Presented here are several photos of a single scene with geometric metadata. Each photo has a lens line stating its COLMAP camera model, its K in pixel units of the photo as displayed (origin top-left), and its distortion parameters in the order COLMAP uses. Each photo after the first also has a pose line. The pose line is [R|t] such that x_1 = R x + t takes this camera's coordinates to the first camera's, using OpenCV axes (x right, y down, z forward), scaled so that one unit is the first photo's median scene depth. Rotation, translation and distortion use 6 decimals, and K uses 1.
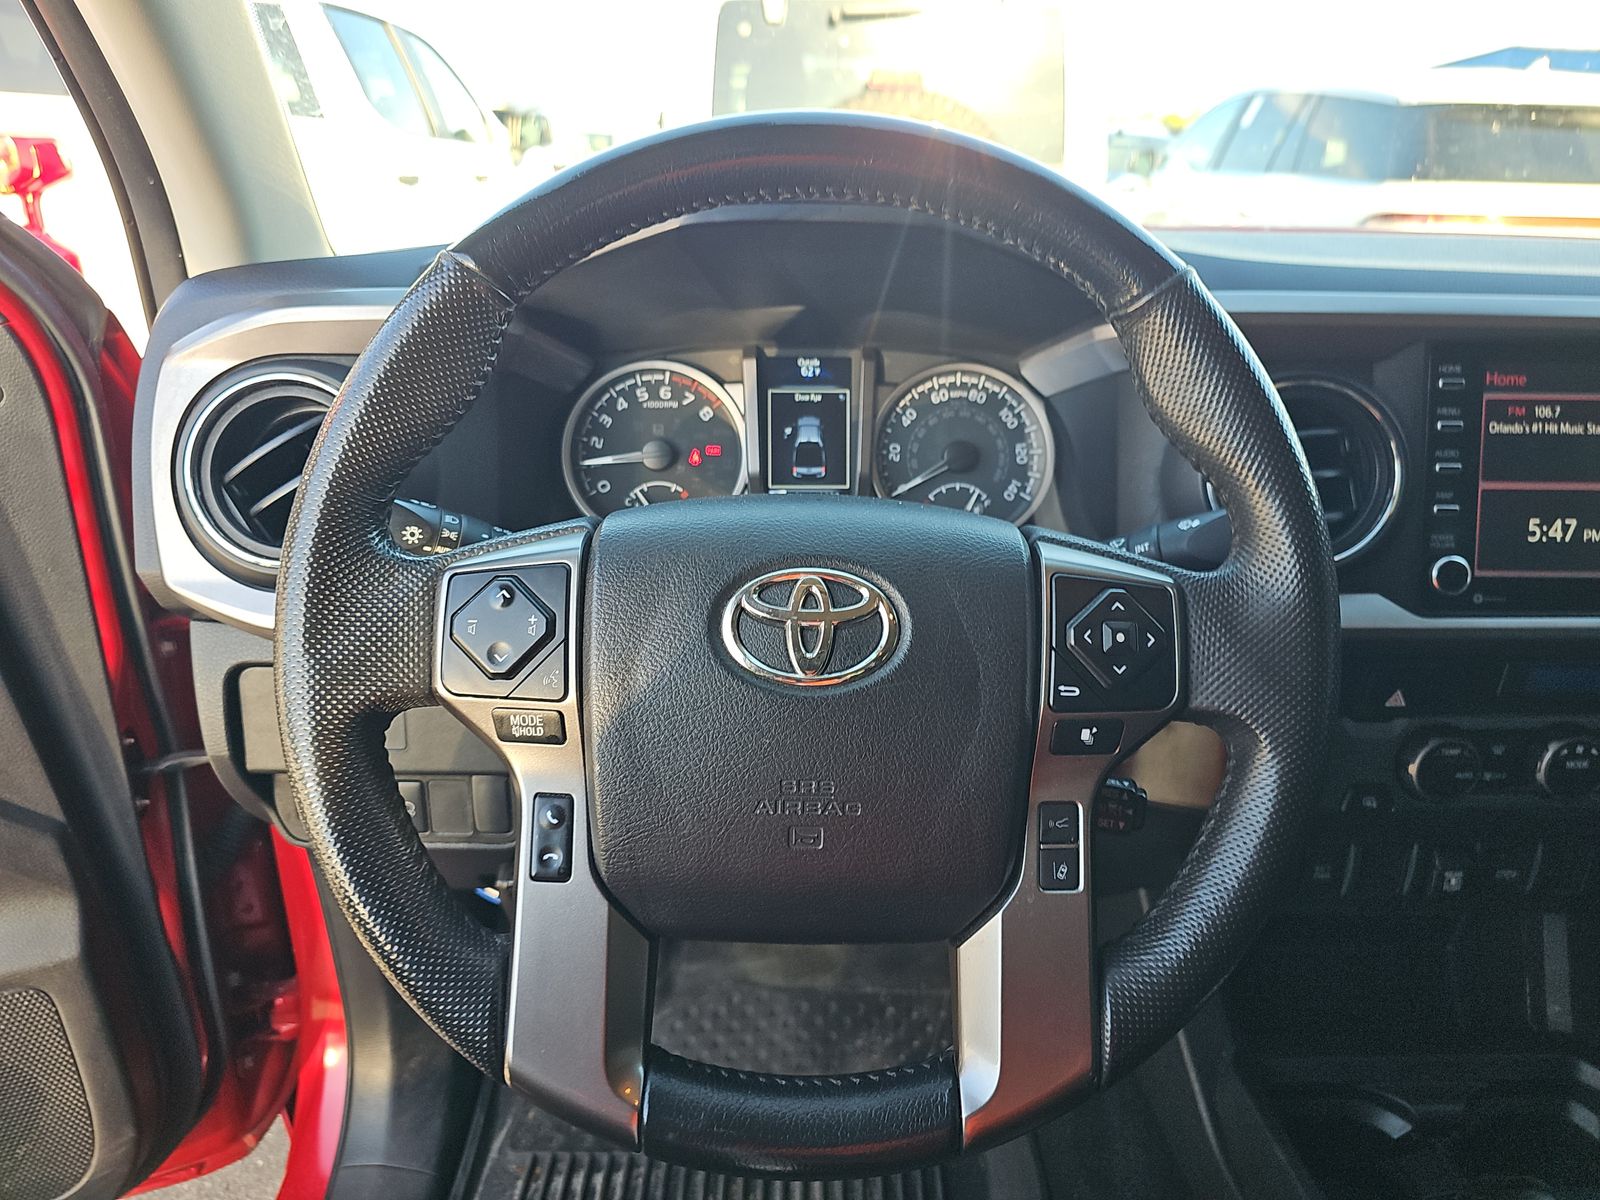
lens RADIAL K [[1059.6, 0, 800.9], [0, 1059.6, 613.1], [0, 0, 1]] dist [-0.000693, -0.004305]
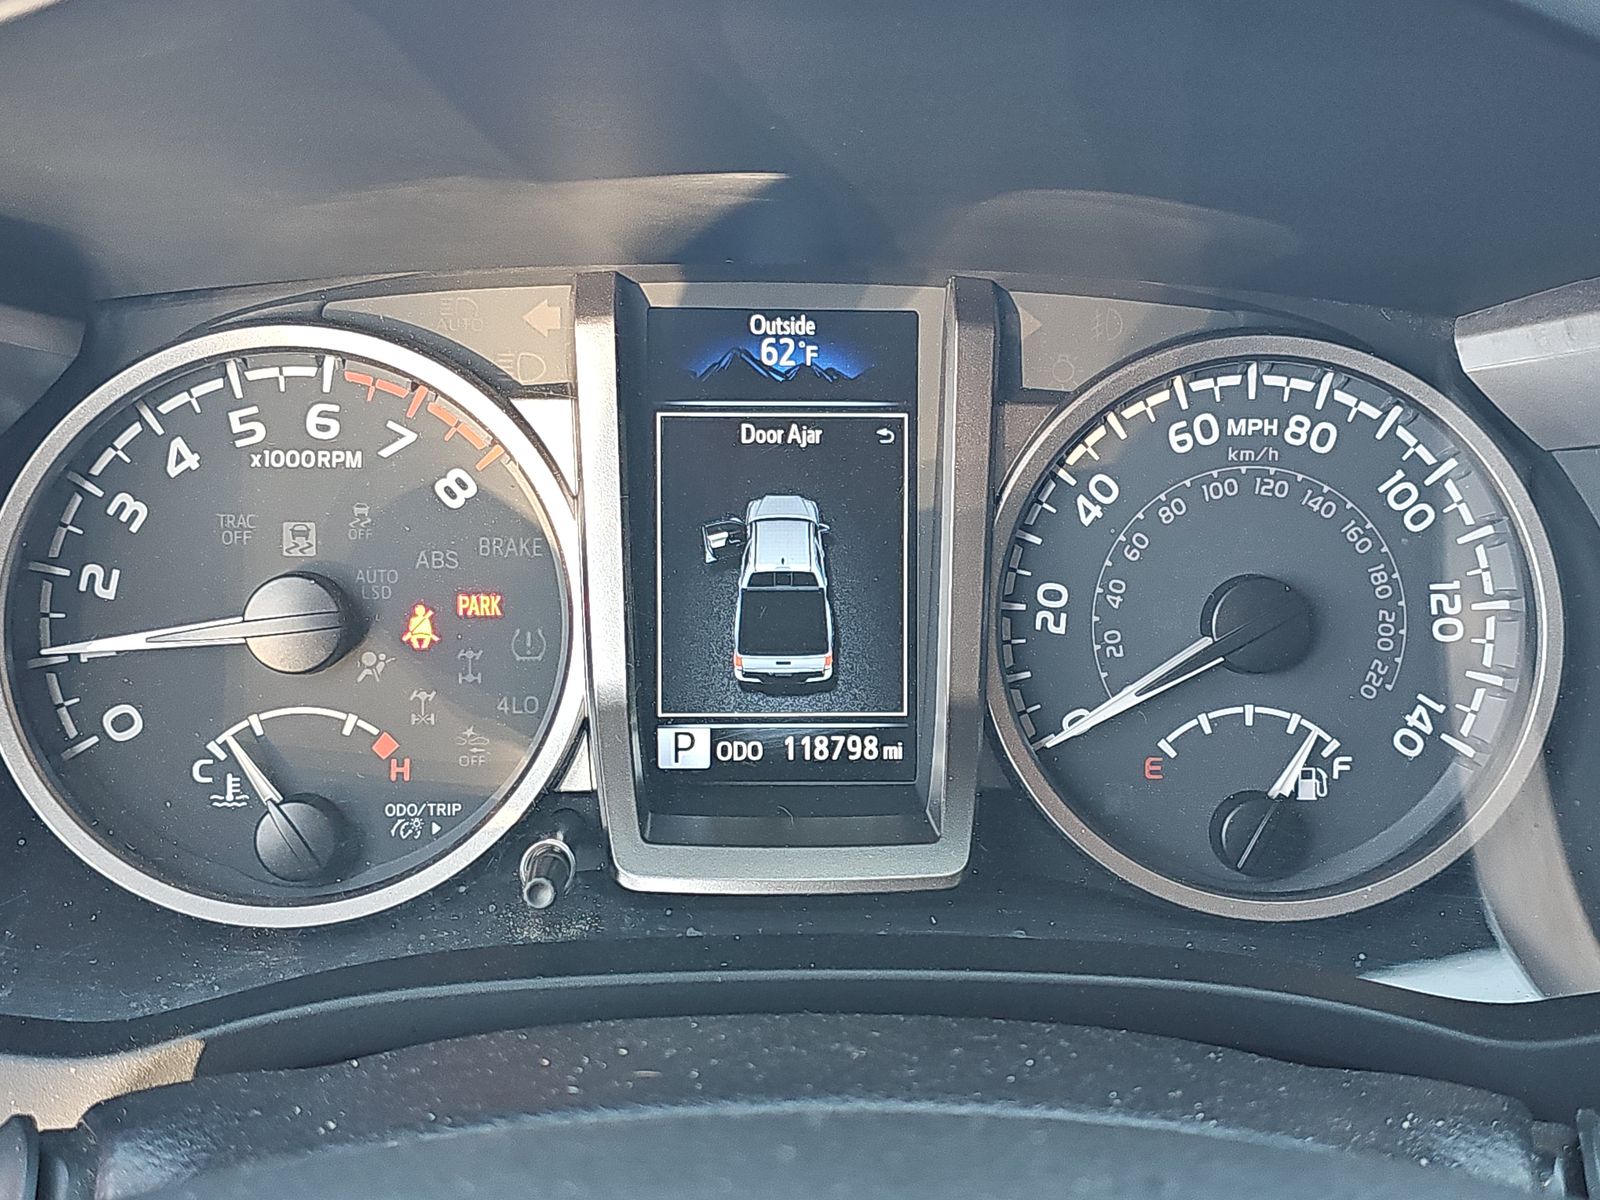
lens RADIAL K [[1059.6, 0, 800.2], [0, 1059.6, 583.8], [0, 0, 1]] dist [-0.000693, -0.004305]
pose [[0.999885, -0.001193, 0.015131, 0.007883], [0.001647, 0.999549, -0.029993, -0.150525], [-0.015088, 0.030014, 0.999436, 0.686001]]
